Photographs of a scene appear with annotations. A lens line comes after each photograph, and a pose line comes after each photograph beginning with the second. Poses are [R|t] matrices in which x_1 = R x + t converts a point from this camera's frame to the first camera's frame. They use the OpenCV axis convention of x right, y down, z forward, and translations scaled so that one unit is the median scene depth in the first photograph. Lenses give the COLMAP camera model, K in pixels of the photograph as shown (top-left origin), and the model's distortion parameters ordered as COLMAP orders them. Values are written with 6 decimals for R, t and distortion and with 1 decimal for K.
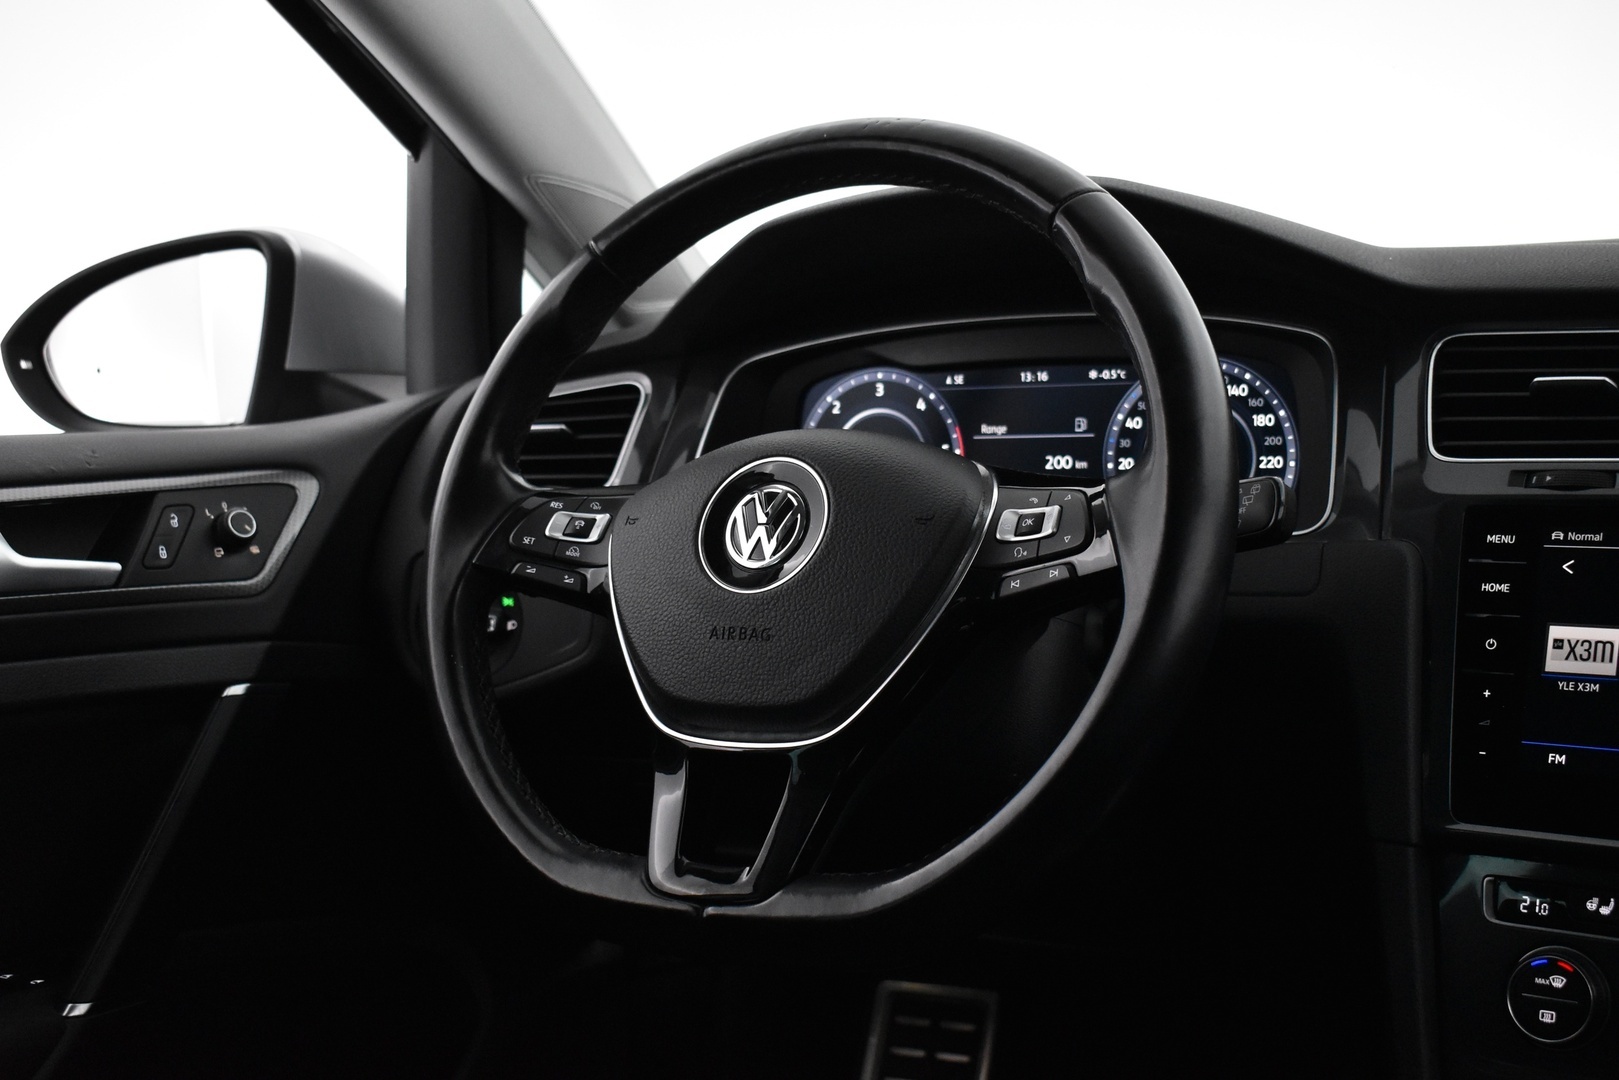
lens RADIAL K [[1978.4, 0, 809.5], [0, 1978.4, 540.0], [0, 0, 1]] dist [-0.063053, 0.024922]
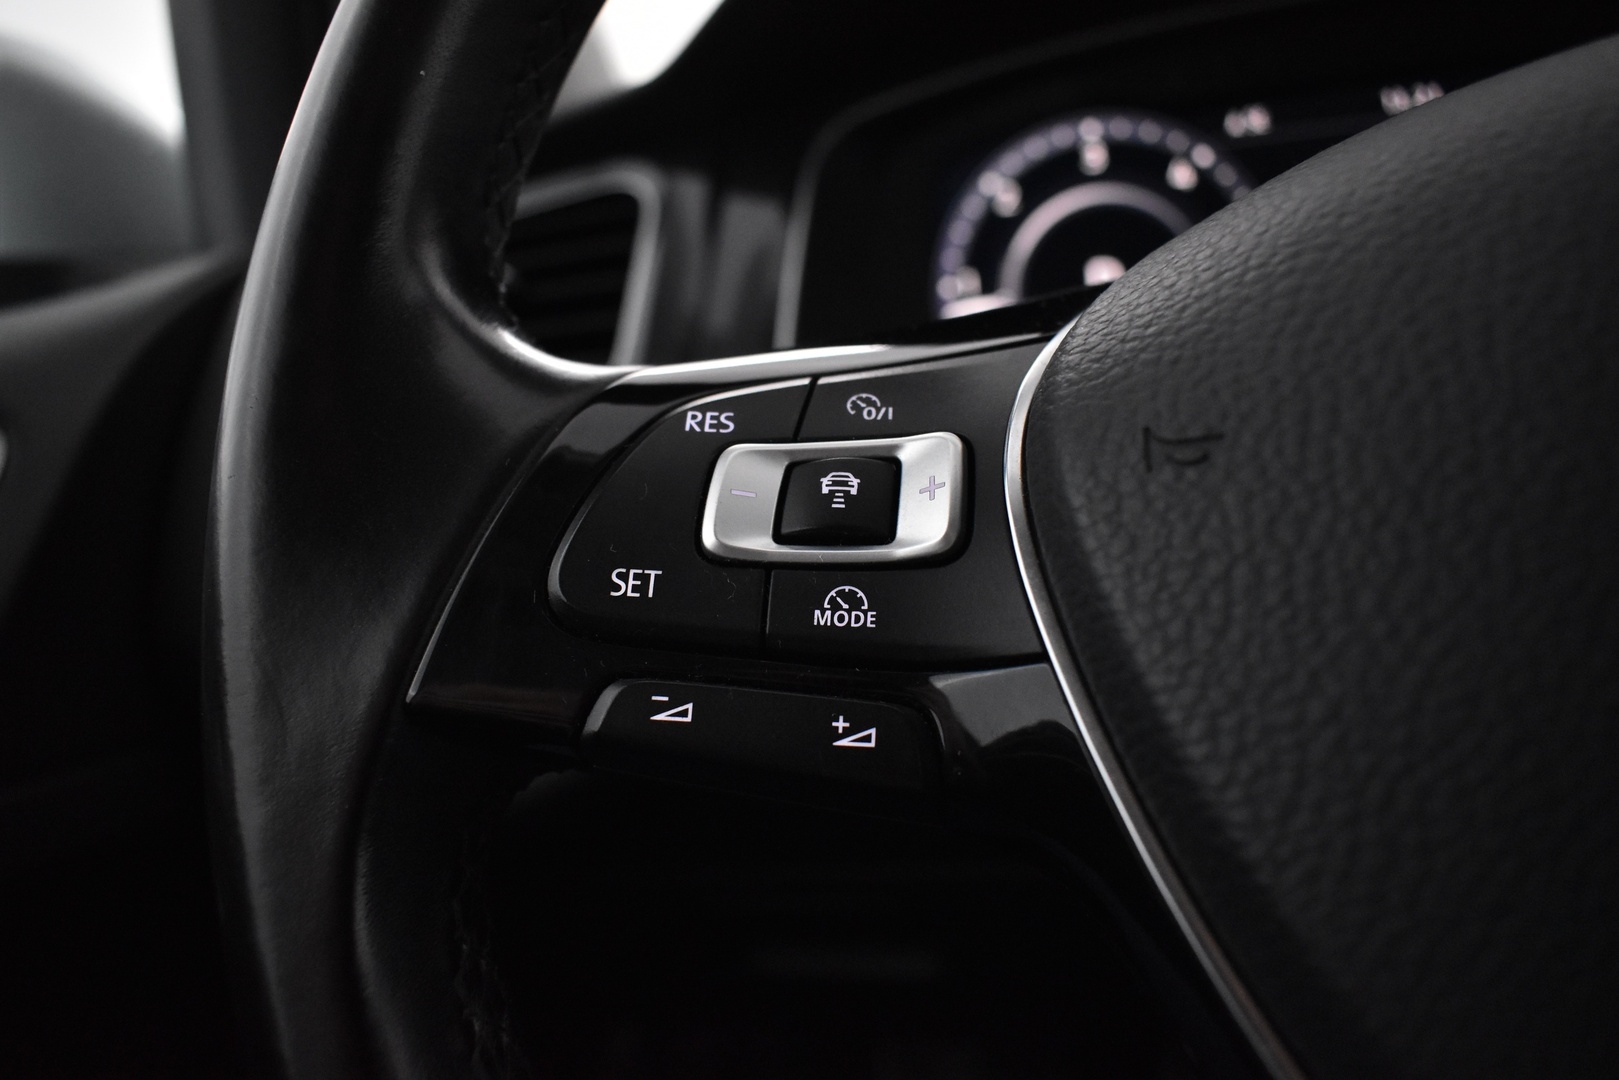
lens RADIAL K [[1259.2, 0, 809.5], [0, 1259.2, 540.0], [0, 0, 1]] dist [-0.091283, 0.002050]
pose [[0.970939, -0.135293, 0.197418, -0.152580], [0.118744, 0.988518, 0.093440, -0.016722], [-0.207793, -0.067282, 0.975856, 0.857310]]
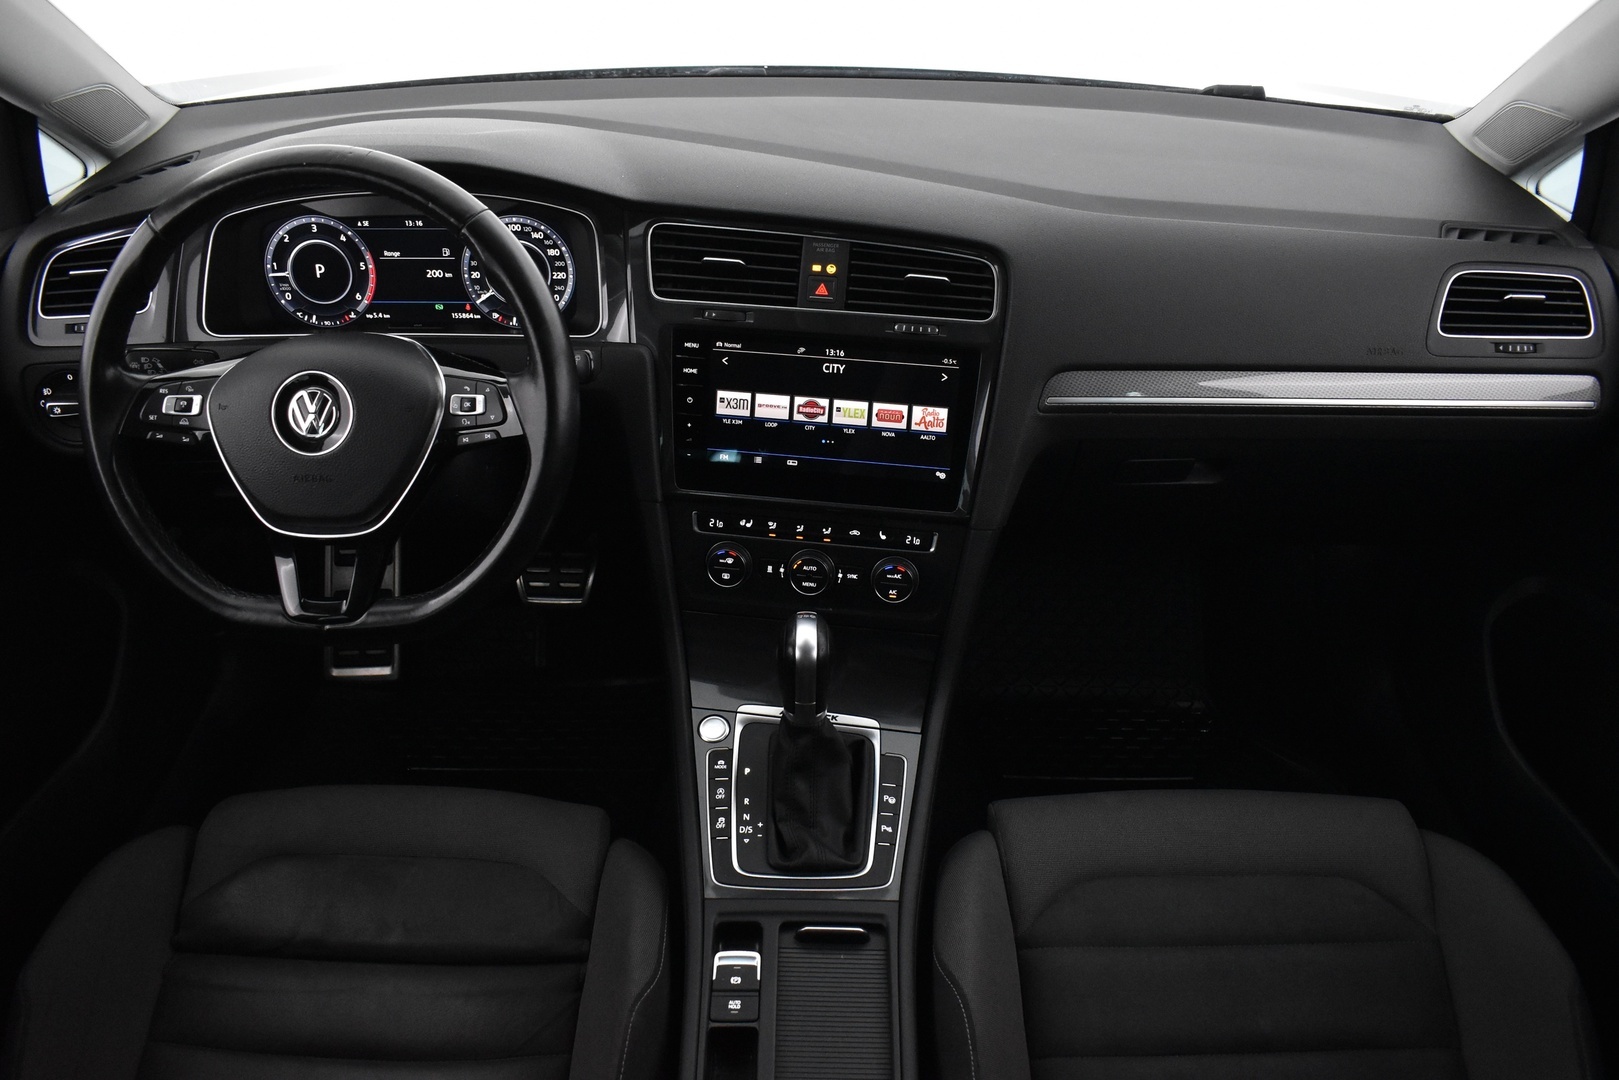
lens RADIAL K [[1259.2, 0, 809.5], [0, 1259.2, 540.0], [0, 0, 1]] dist [-0.091283, 0.002050]
pose [[0.874859, -0.201939, 0.440276, -0.134939], [-0.005755, 0.904553, 0.426322, -0.352759], [-0.484344, -0.375505, 0.790194, -0.122394]]
